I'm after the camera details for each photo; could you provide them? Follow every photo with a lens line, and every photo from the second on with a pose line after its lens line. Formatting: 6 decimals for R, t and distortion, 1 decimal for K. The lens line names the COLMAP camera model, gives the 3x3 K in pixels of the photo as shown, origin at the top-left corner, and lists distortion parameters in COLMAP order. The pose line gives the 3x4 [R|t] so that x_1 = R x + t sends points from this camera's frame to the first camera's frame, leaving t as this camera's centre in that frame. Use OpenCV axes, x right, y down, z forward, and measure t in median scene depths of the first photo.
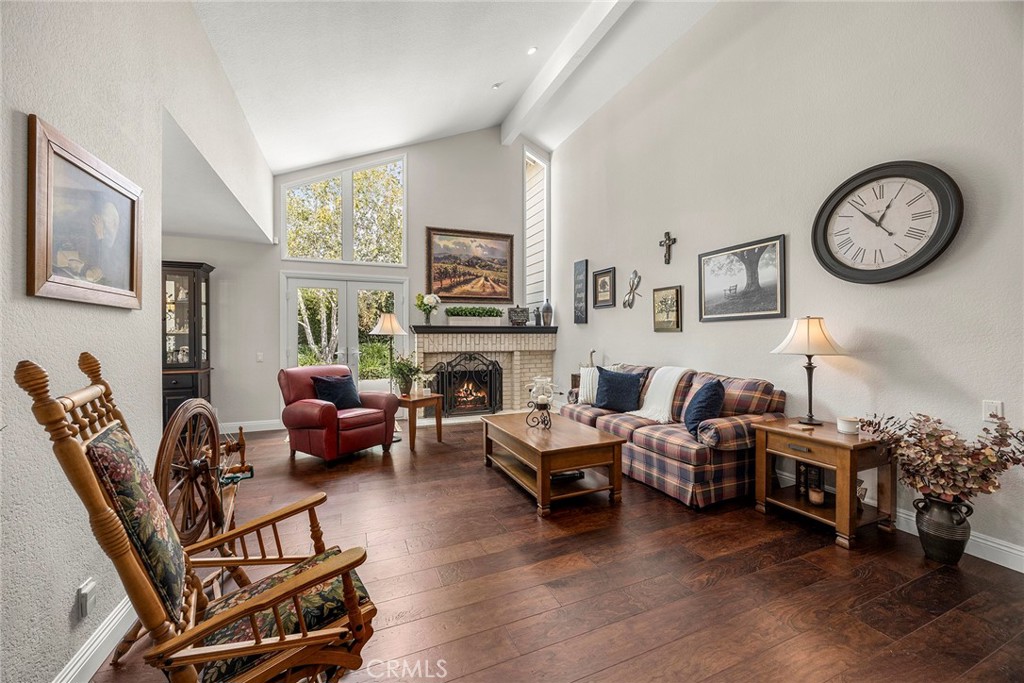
lens RADIAL K [[394.3, 0, 514.3], [0, 394.3, 336.9], [0, 0, 1]] dist [0.001141, 0.000249]
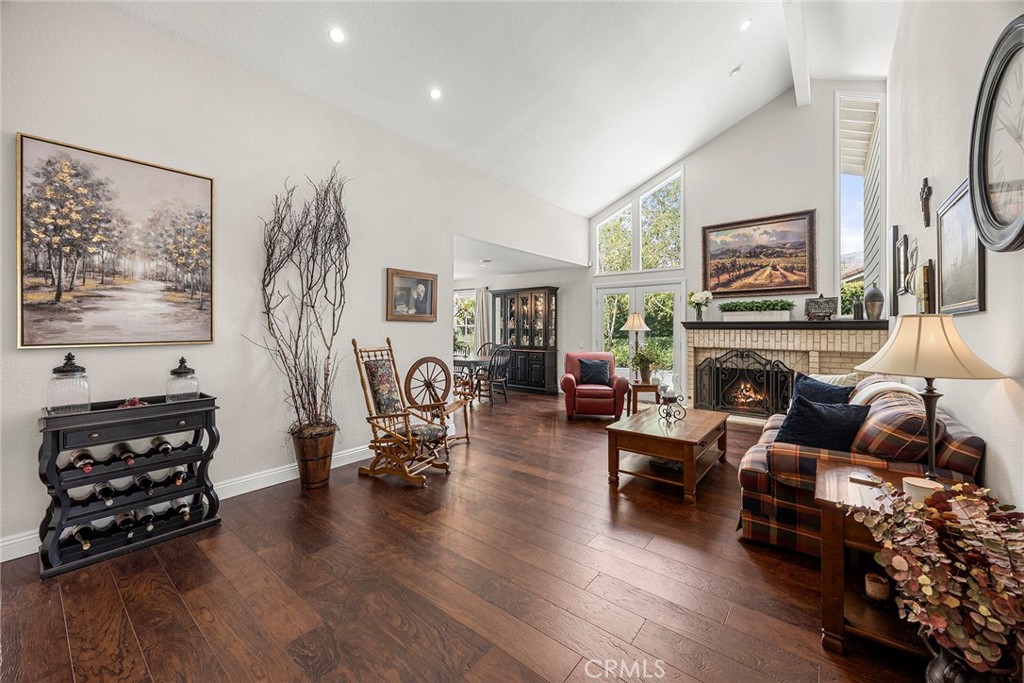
lens RADIAL K [[394.3, 0, 510.0], [0, 394.3, 323.8], [0, 0, 1]] dist [0.001141, 0.000249]
pose [[0.468687, -0.002468, -0.883361, 0.450727], [-0.005332, 0.999970, -0.005623, -0.013538], [0.883348, 0.007346, 0.468660, 0.060449]]
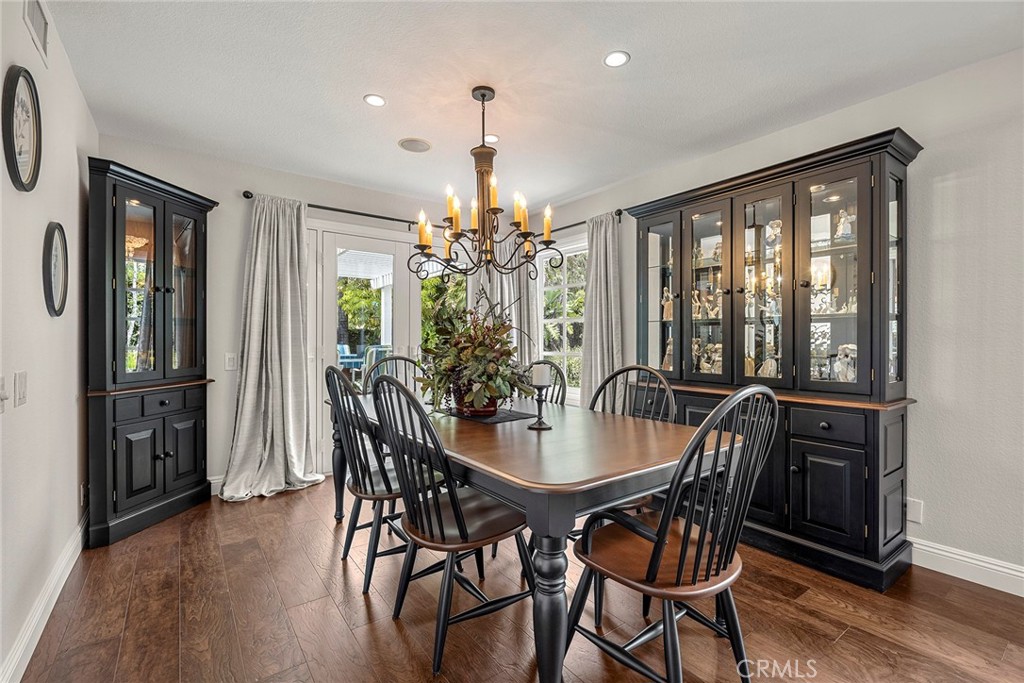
lens RADIAL K [[471.9, 0, 513.6], [0, 471.9, 344.0], [0, 0, 1]] dist [-0.001425, -0.000144]
pose [[0.228553, 0.003334, -0.973526, -0.313632], [-0.004836, 0.999986, 0.002289, 0.018336], [0.973519, 0.004185, 0.228566, 0.395327]]
